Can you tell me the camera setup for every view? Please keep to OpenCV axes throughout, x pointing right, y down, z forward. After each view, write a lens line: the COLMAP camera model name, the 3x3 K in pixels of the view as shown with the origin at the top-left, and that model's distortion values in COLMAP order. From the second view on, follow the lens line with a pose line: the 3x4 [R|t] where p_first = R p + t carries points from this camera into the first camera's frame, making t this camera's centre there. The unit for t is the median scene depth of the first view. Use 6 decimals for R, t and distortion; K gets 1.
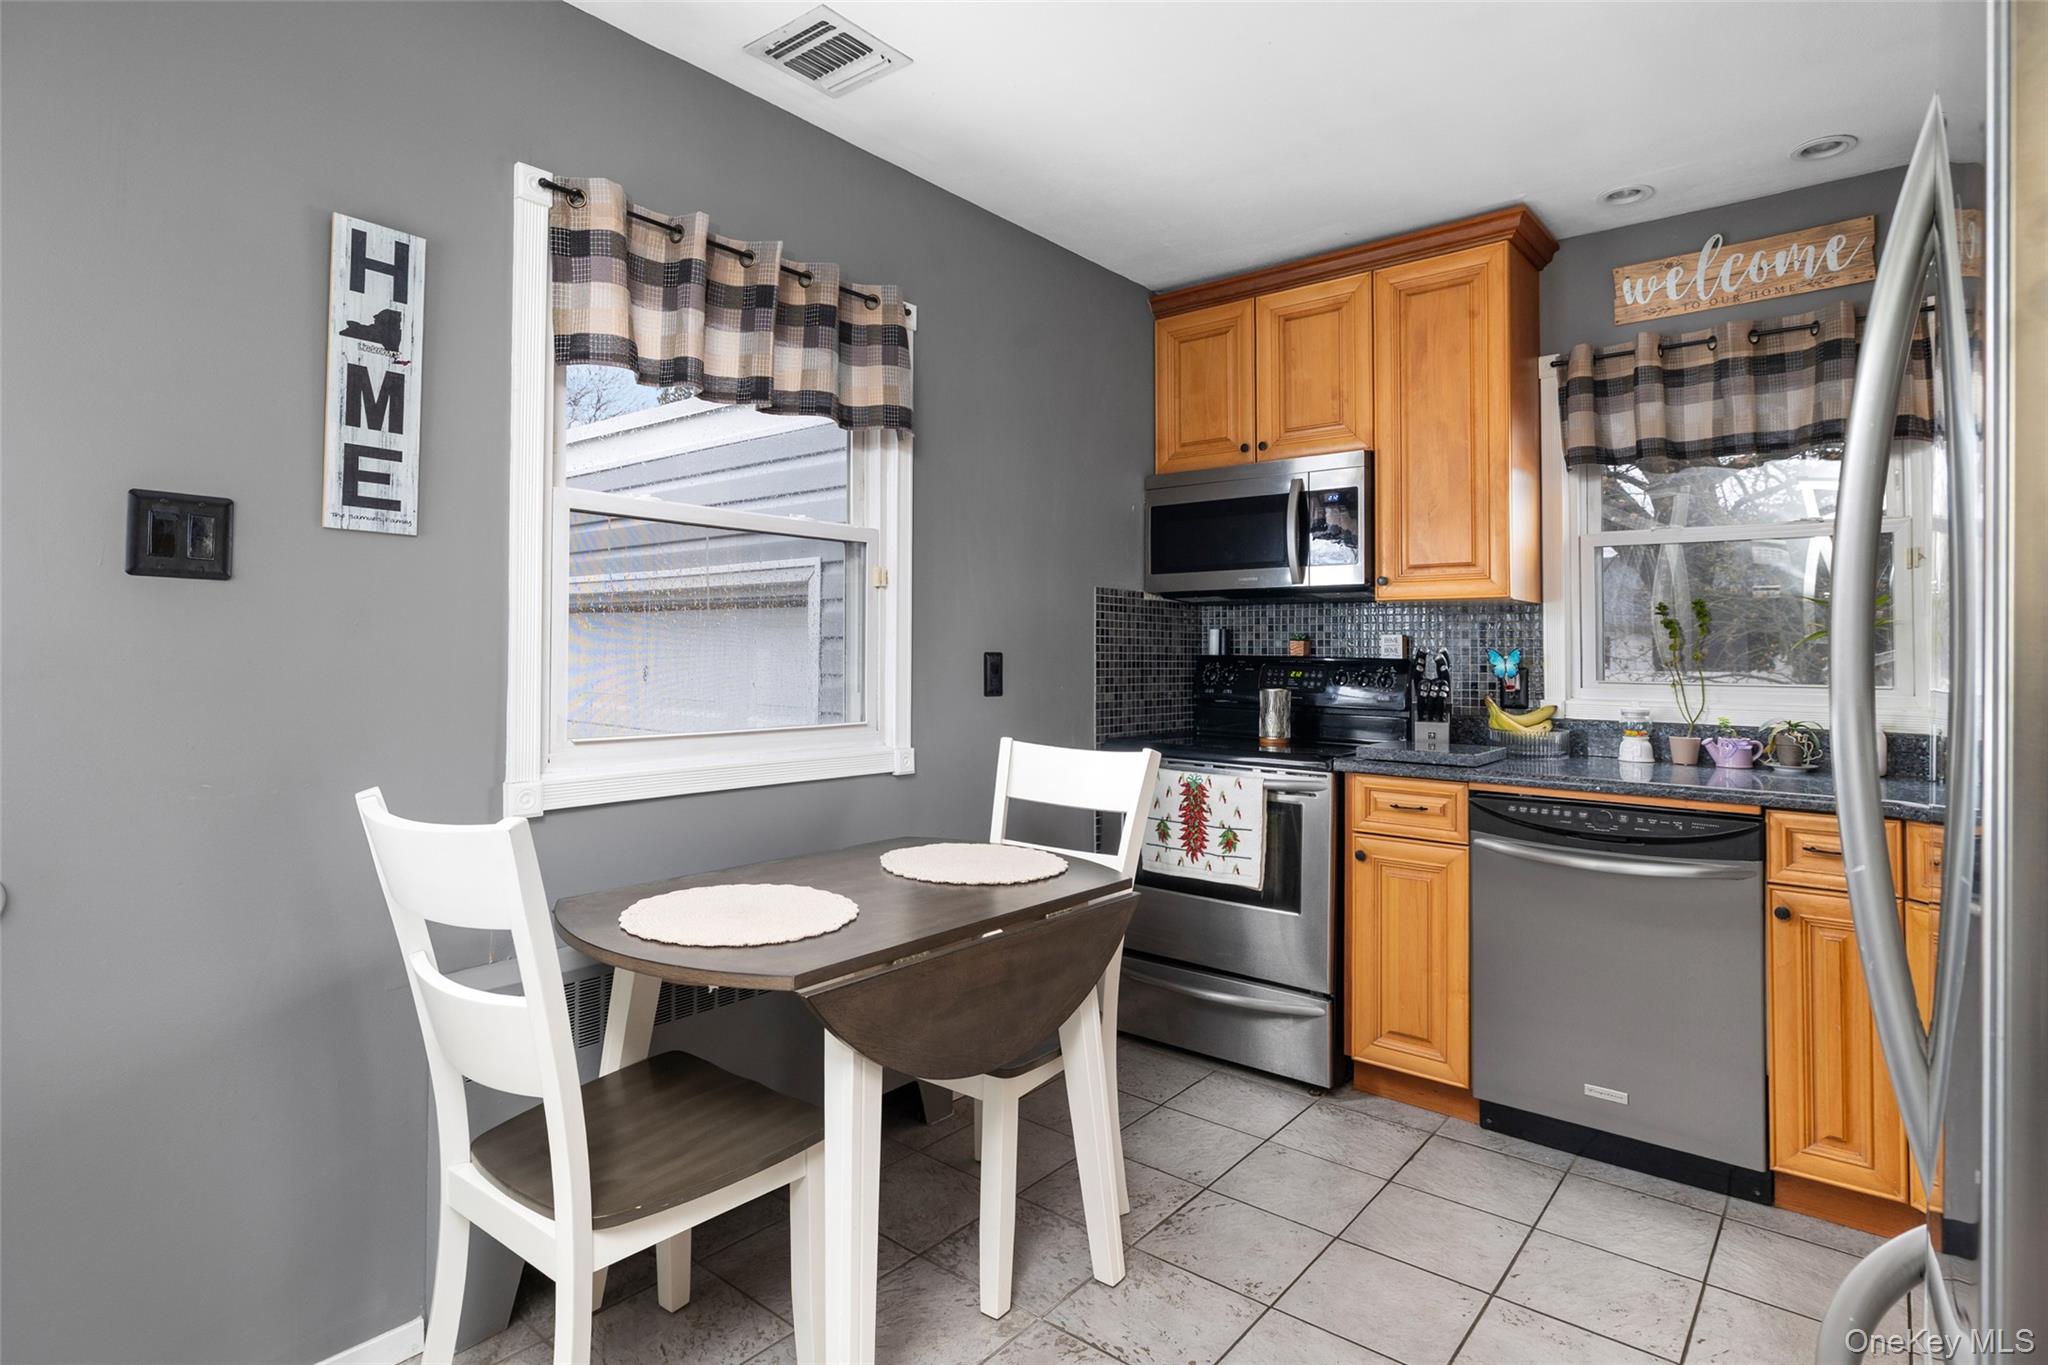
lens RADIAL K [[1070.5, 0, 1023.4], [0, 1070.5, 631.0], [0, 0, 1]] dist [0.003320, 0.002001]
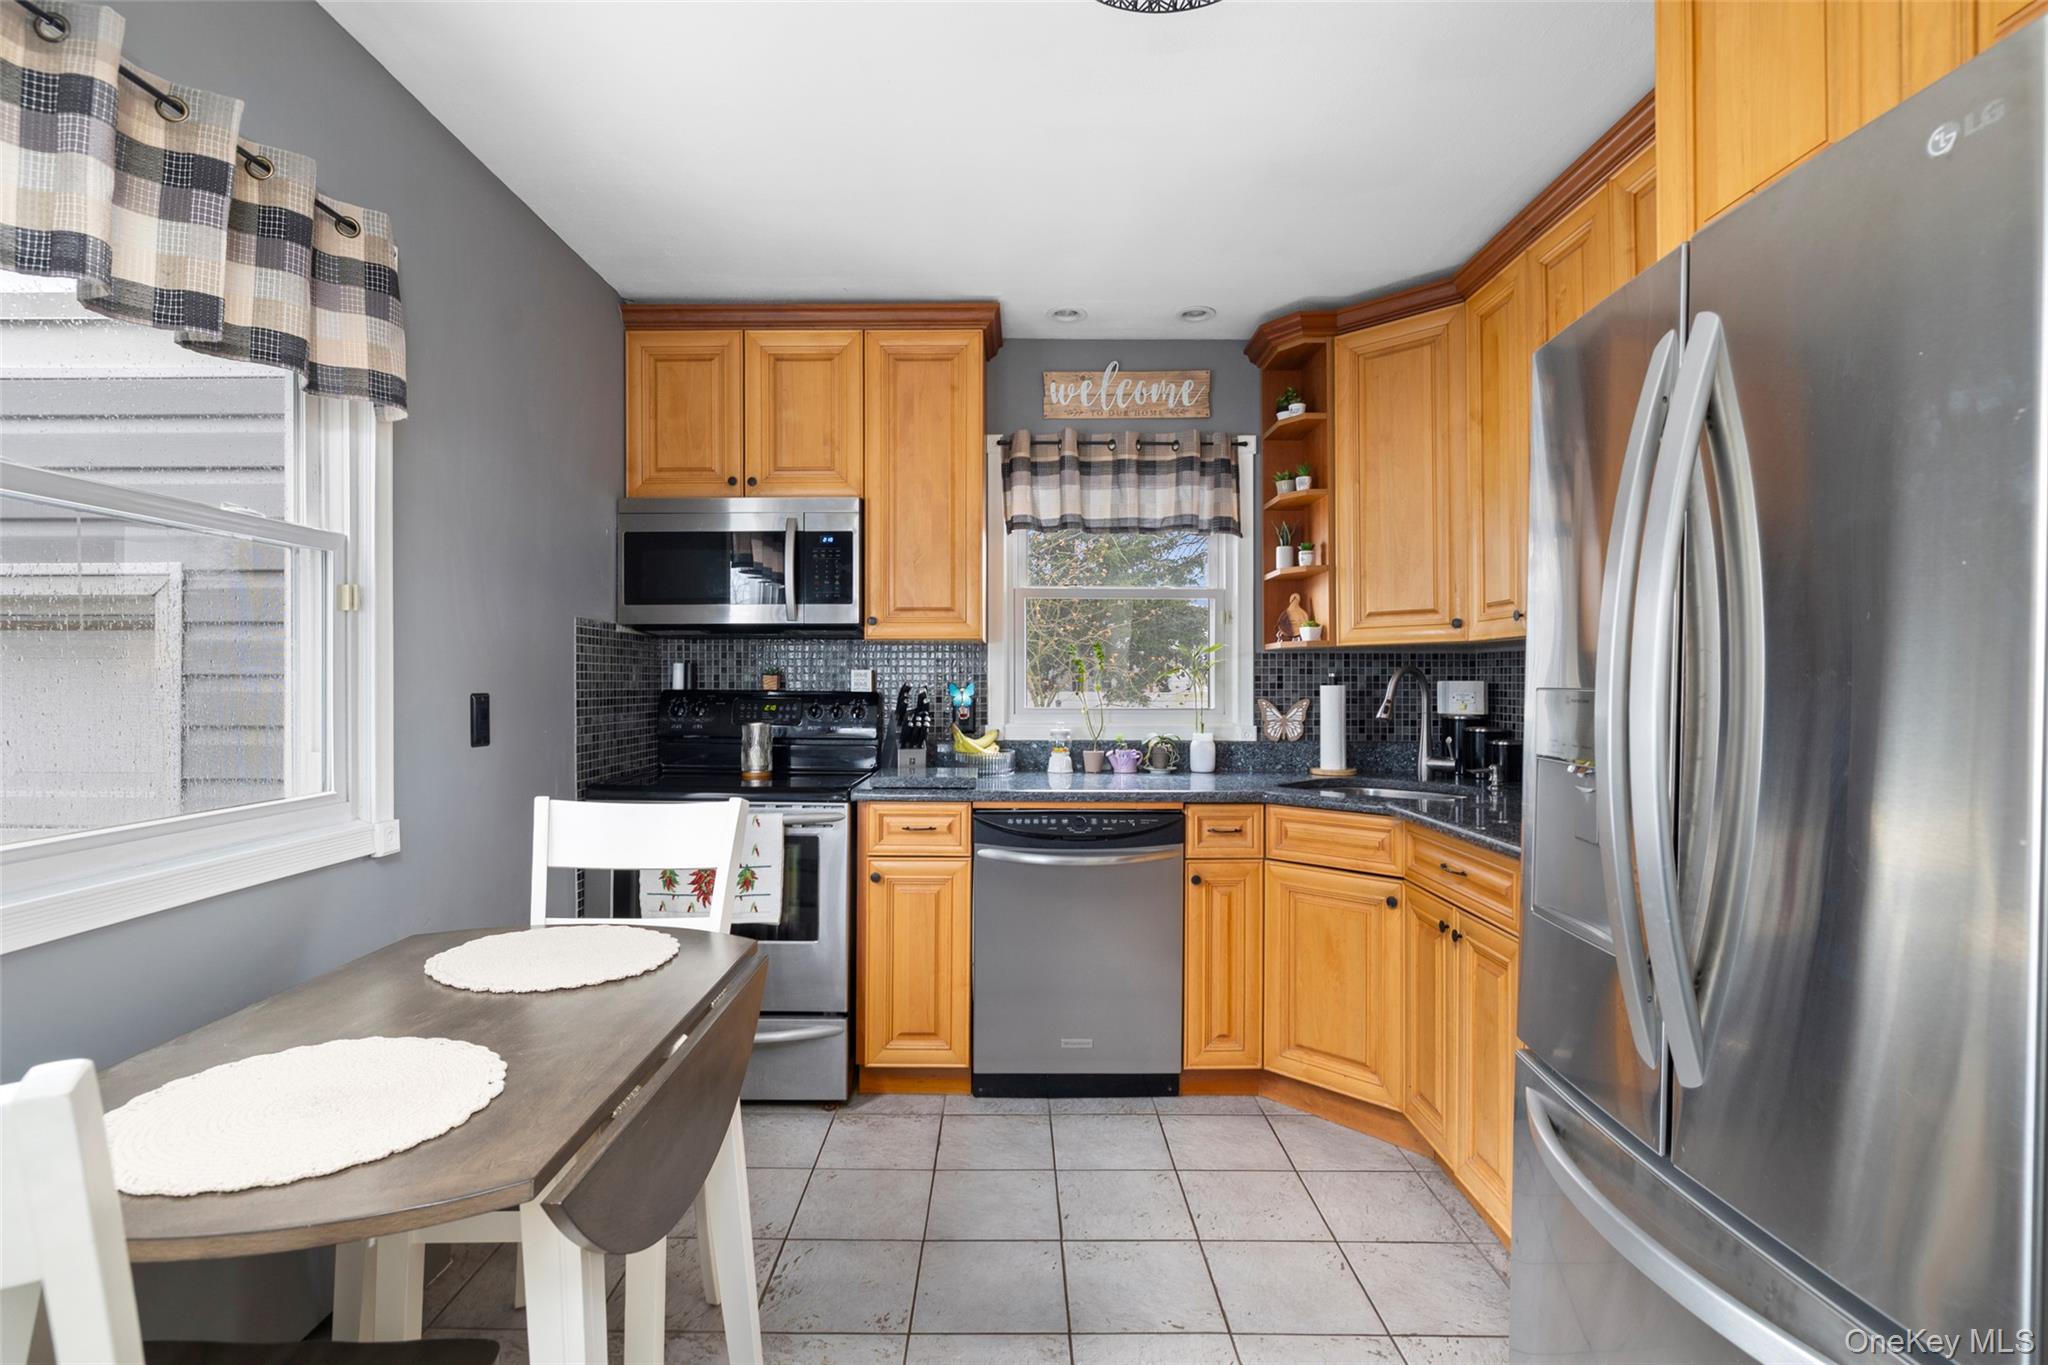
lens RADIAL K [[969.5, 0, 1024.0], [0, 969.5, 682.5], [0, 0, 1]] dist [-0.002930, 0.000854]
pose [[0.776415, -0.009232, 0.630155, -0.175512], [-0.007538, 0.999685, 0.023932, -0.009858], [-0.630177, -0.023331, 0.776101, 0.152931]]
